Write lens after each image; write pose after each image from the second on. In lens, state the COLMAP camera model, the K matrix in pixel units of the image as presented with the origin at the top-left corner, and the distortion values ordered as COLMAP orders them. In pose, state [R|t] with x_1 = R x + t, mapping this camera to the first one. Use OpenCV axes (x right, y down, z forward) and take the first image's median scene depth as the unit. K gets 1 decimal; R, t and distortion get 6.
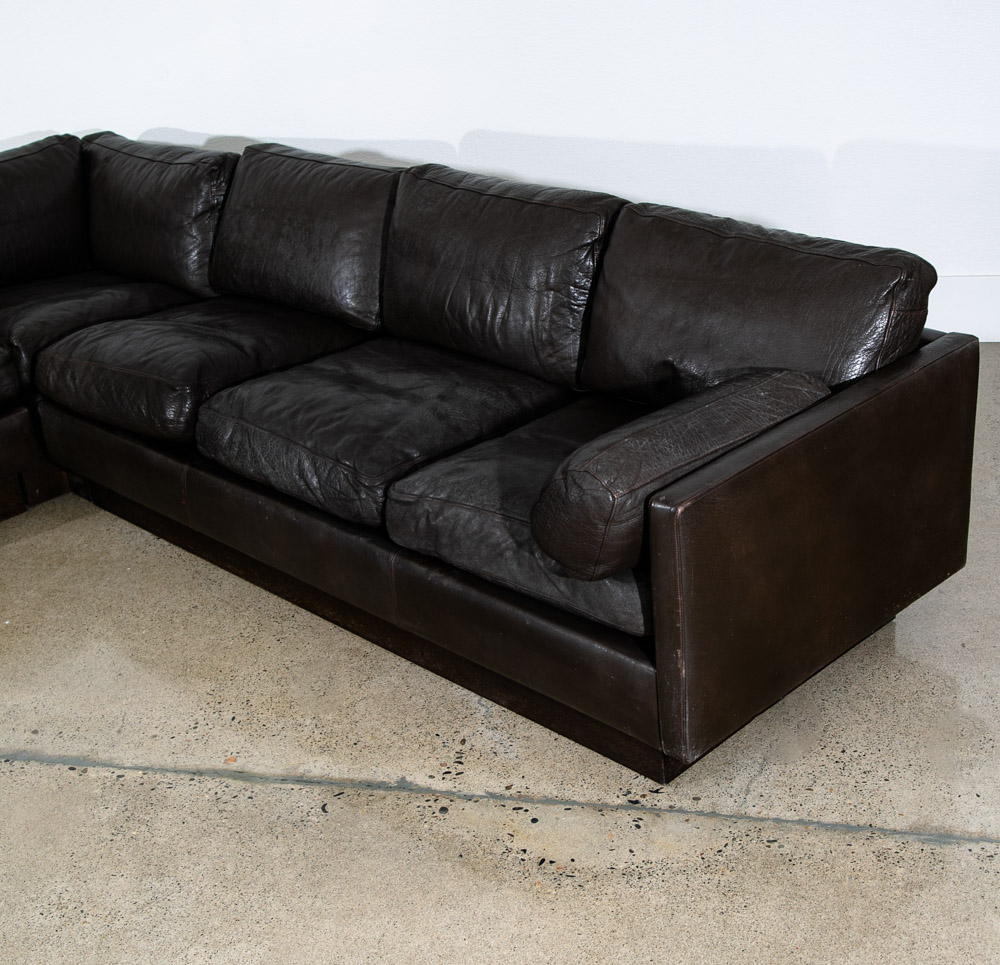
lens RADIAL K [[1613.5, 0, 500.0], [0, 1613.5, 482.5], [0, 0, 1]] dist [0.032557, 0.171171]
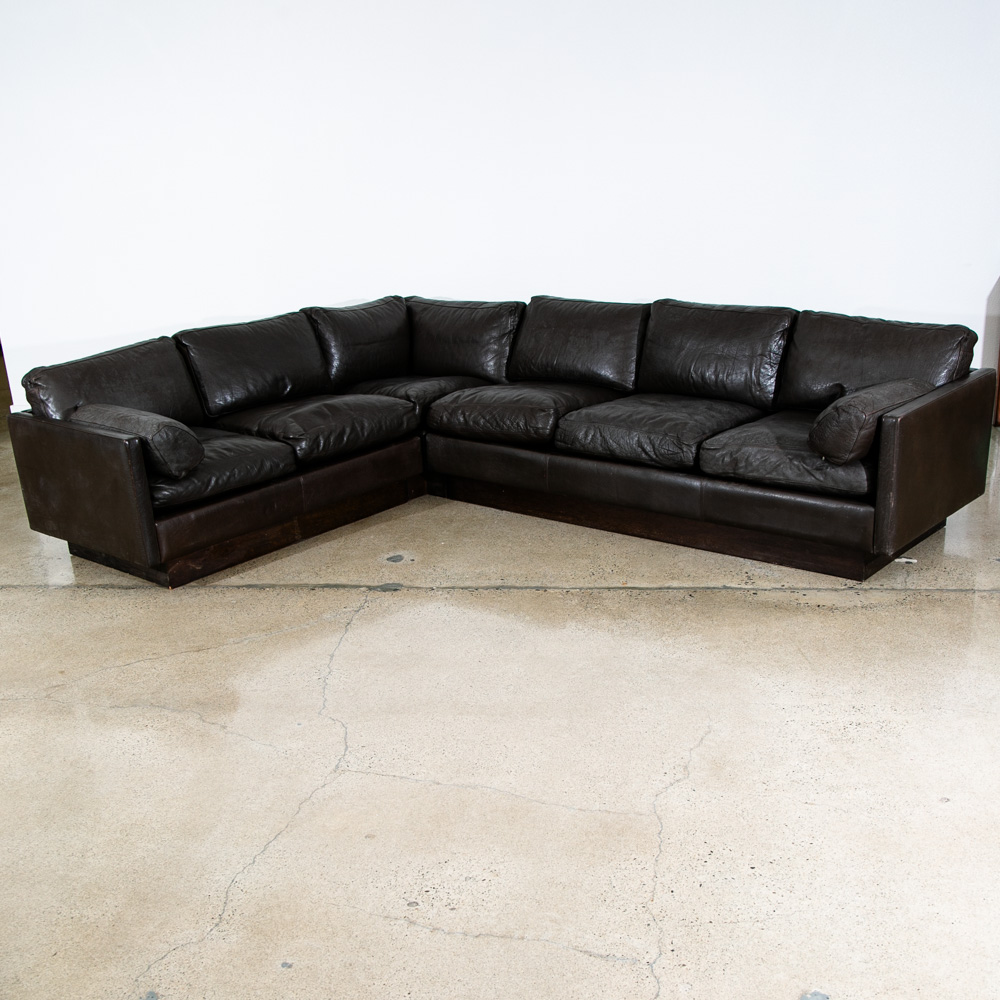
lens RADIAL K [[1378.7, 0, 500.0], [0, 1378.7, 500.0], [0, 0, 1]] dist [-0.054179, 0.080662]
pose [[0.994312, 0.013549, 0.105641, -0.446205], [0.001665, 0.989777, -0.142612, 0.281452], [-0.106493, 0.141976, 0.984125, -0.534480]]
